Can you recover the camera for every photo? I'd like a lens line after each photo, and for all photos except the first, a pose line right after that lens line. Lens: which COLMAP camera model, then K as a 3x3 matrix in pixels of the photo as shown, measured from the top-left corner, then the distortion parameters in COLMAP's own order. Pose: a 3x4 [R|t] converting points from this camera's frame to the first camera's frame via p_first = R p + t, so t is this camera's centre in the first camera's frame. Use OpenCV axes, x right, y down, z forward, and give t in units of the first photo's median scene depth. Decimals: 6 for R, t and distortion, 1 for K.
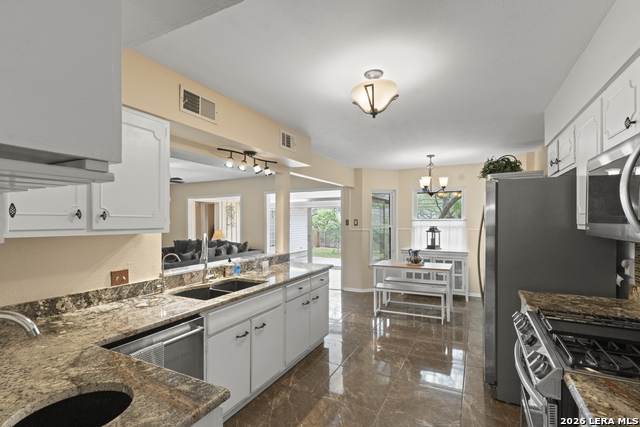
lens RADIAL K [[302.4, 0, 321.1], [0, 302.4, 217.3], [0, 0, 1]] dist [0.000921, 0.000300]
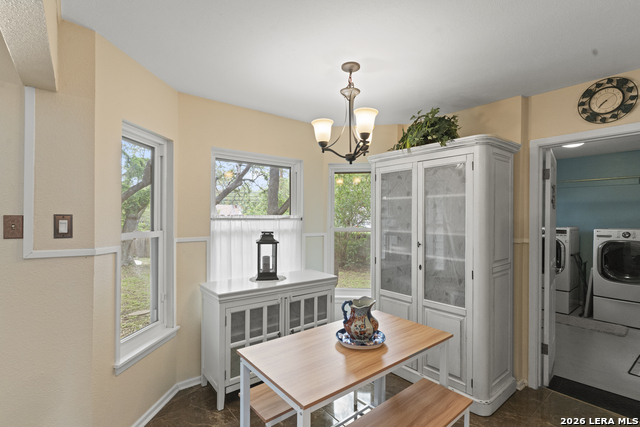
lens RADIAL K [[302.4, 0, 319.0], [0, 302.4, 214.4], [0, 0, 1]] dist [0.000921, 0.000300]
pose [[0.390000, 0.016145, 0.920673, -0.037655], [-0.016311, 0.999811, -0.010623, 0.006475], [-0.920670, -0.010874, 0.390190, 0.721833]]
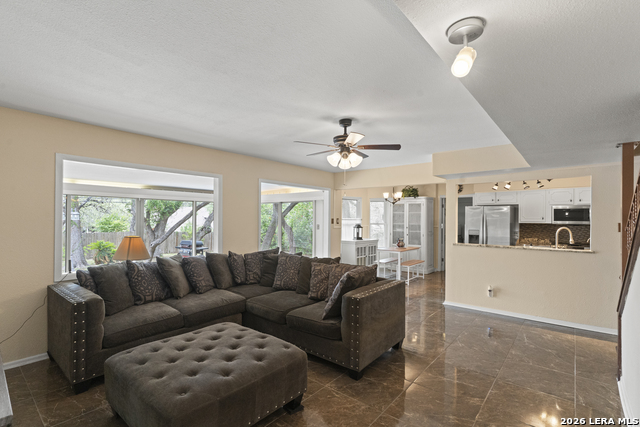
lens RADIAL K [[302.4, 0, 324.3], [0, 302.4, 217.0], [0, 0, 1]] dist [0.000921, 0.000300]
pose [[0.216068, 0.015610, 0.976253, -1.024485], [-0.016548, 0.999787, -0.012324, 0.017496], [-0.976238, -0.013492, 0.216281, 0.830332]]
